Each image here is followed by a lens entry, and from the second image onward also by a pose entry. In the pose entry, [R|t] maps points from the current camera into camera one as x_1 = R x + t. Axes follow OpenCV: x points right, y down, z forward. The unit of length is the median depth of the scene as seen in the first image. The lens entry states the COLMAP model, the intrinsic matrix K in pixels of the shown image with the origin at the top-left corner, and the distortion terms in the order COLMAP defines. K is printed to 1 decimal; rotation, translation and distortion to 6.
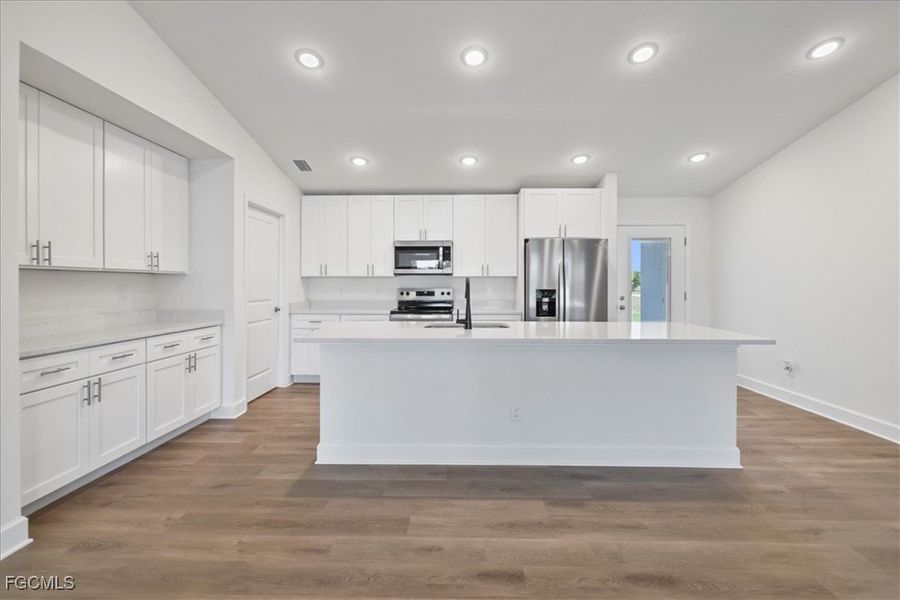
lens RADIAL K [[384.9, 0, 450.7], [0, 384.9, 284.1], [0, 0, 1]] dist [0.000697, 0.000125]
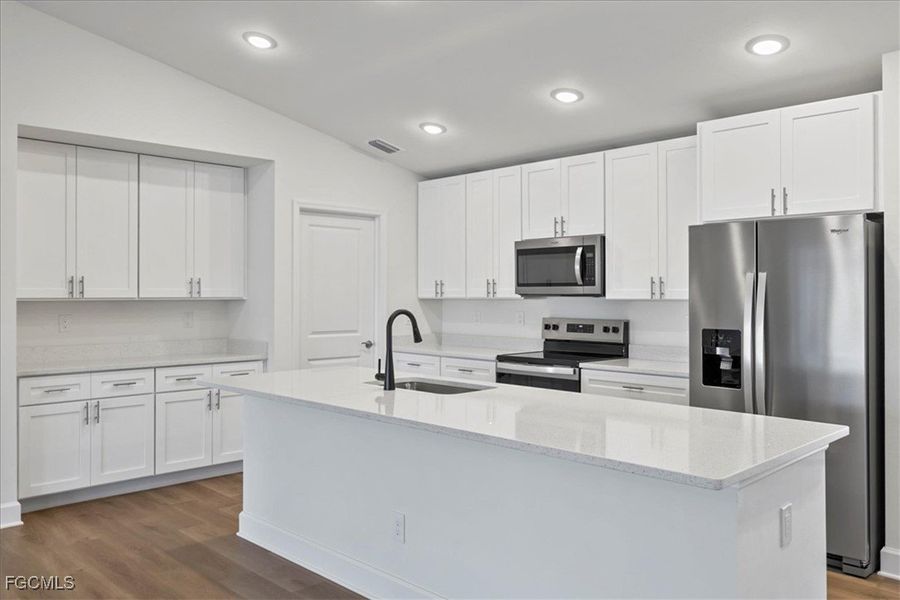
lens RADIAL K [[717.3, 0, 449.7], [0, 717.3, 287.3], [0, 0, 1]] dist [-0.000125, -0.002347]
pose [[0.714665, -0.007634, -0.699425, 0.870897], [0.000434, 0.999945, -0.010471, -0.040428], [0.699467, 0.007179, 0.714629, 0.176234]]
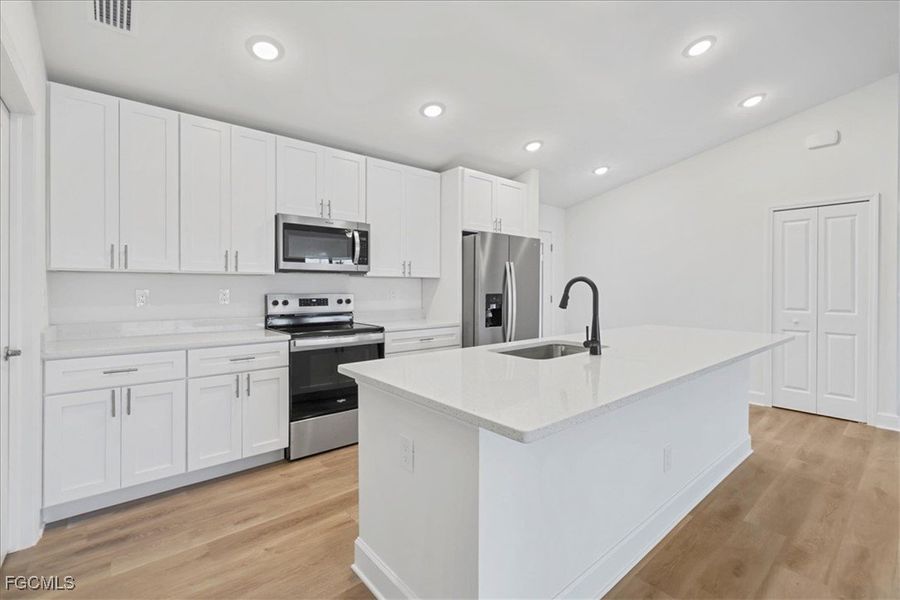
lens RADIAL K [[400.5, 0, 452.6], [0, 400.5, 290.2], [0, 0, 1]] dist [0.001360, 0.000177]
pose [[0.748070, -0.003412, 0.663611, -0.541374], [-0.001331, 0.999977, 0.006642, 0.000123], [-0.663618, -0.005852, 0.748048, 0.571971]]
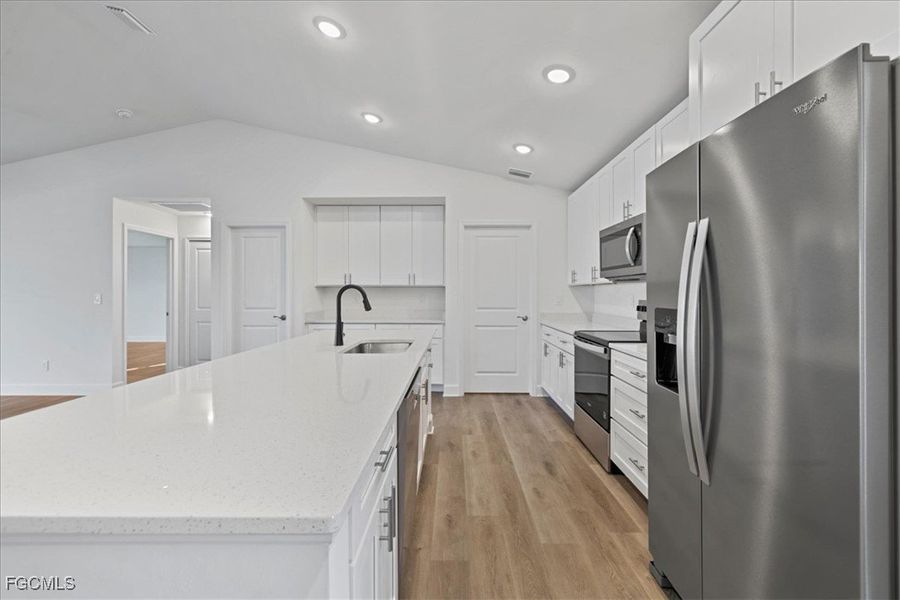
lens RADIAL K [[382.1, 0, 449.8], [0, 382.1, 295.4], [0, 0, 1]] dist [0.000194, -0.000013]
pose [[0.009625, 0.003699, -0.999947, 0.805263], [-0.002082, 0.999991, 0.003679, 0.001971], [0.999952, 0.002046, 0.009633, 1.106193]]
